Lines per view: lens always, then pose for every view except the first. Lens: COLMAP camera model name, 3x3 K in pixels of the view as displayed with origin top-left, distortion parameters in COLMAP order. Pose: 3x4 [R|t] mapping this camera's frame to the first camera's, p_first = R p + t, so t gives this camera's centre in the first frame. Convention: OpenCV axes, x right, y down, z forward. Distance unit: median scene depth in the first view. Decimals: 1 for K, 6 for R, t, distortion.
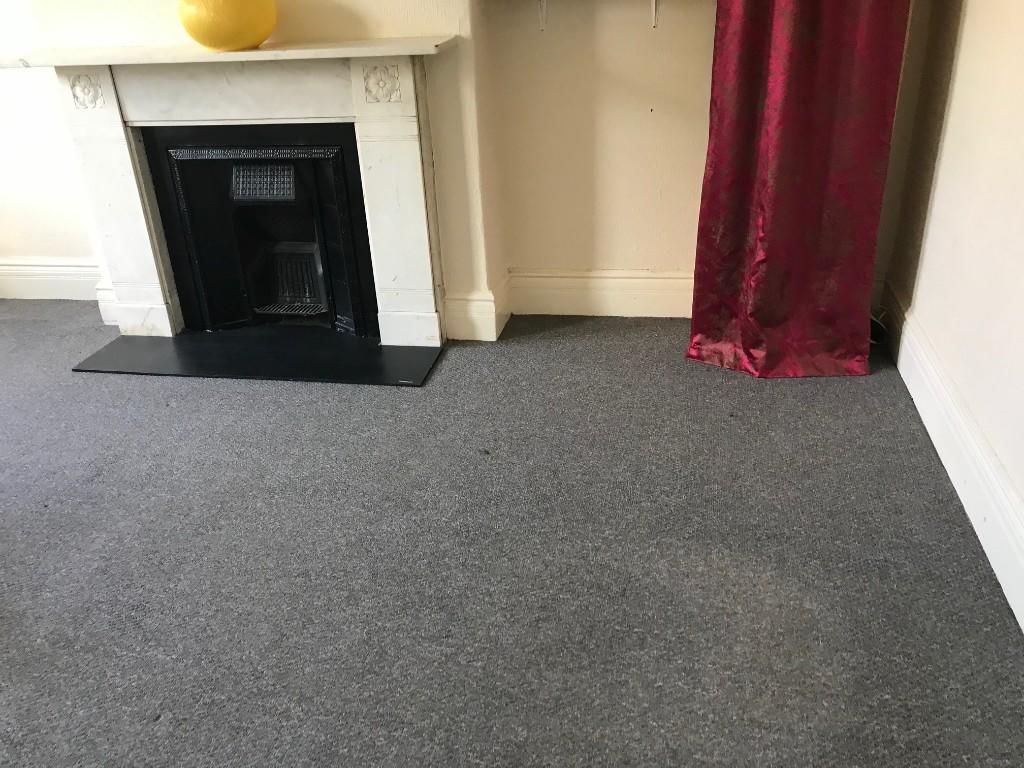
lens RADIAL K [[841.2, 0, 511.0], [0, 841.2, 392.2], [0, 0, 1]] dist [0.012733, 0.019089]
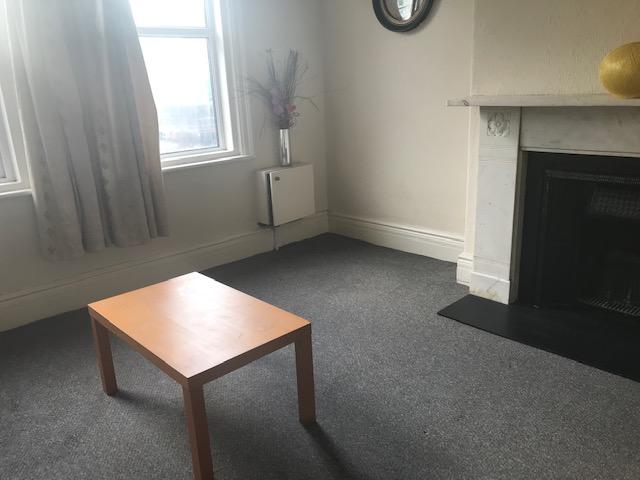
lens RADIAL K [[525.8, 0, 320.4], [0, 525.8, 238.2], [0, 0, 1]] dist [0.012733, 0.019089]
pose [[0.811356, 0.178530, -0.556622, -0.213037], [-0.255420, 0.964784, -0.062867, -0.042121], [0.525796, 0.193180, 0.828384, 0.153192]]
